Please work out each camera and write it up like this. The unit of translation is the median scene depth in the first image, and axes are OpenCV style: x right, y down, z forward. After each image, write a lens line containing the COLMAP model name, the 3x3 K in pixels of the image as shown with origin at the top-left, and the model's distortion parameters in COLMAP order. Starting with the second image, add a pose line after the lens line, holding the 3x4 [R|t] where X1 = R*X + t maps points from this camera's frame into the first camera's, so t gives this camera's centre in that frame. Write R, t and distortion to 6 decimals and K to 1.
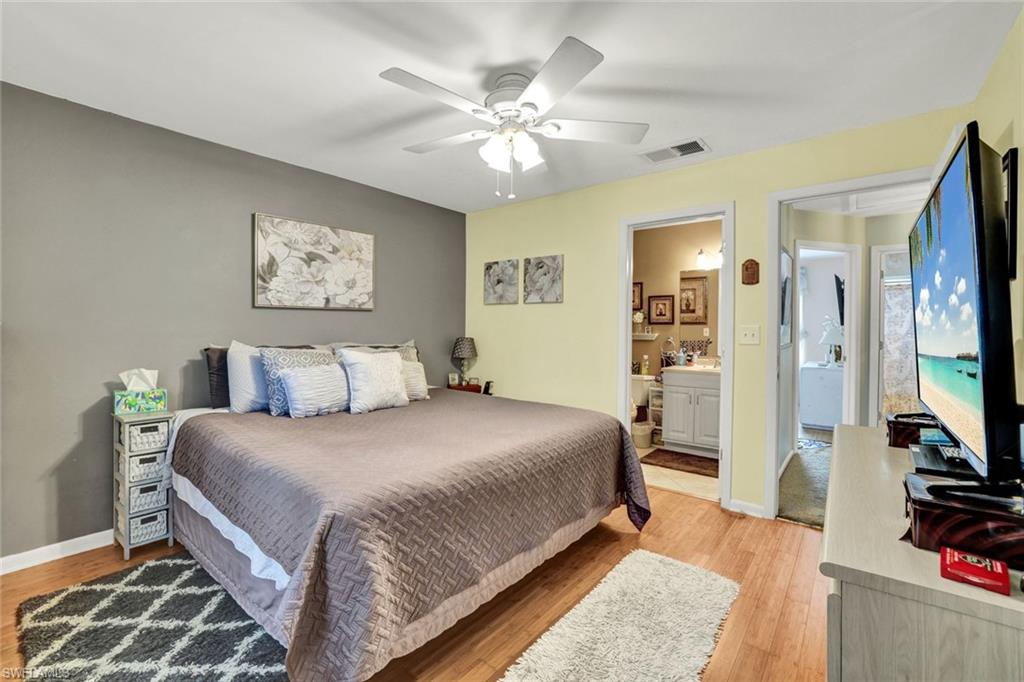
lens RADIAL K [[444.0, 0, 511.3], [0, 444.0, 336.4], [0, 0, 1]] dist [-0.041227, 0.011174]
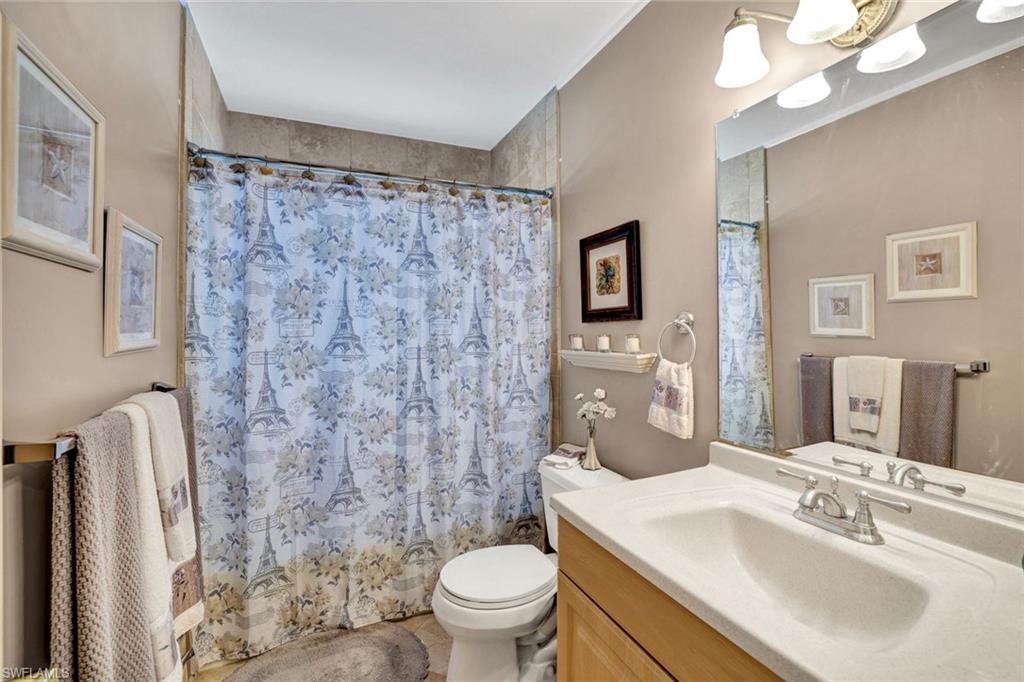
lens RADIAL K [[444.0, 0, 511.3], [0, 444.0, 335.8], [0, 0, 1]] dist [-0.041227, 0.011174]
pose [[0.454679, -0.005309, 0.890639, 0.267430], [0.012744, 0.999919, -0.000545, -0.004561], [-0.890564, 0.011598, 0.454710, 0.287331]]
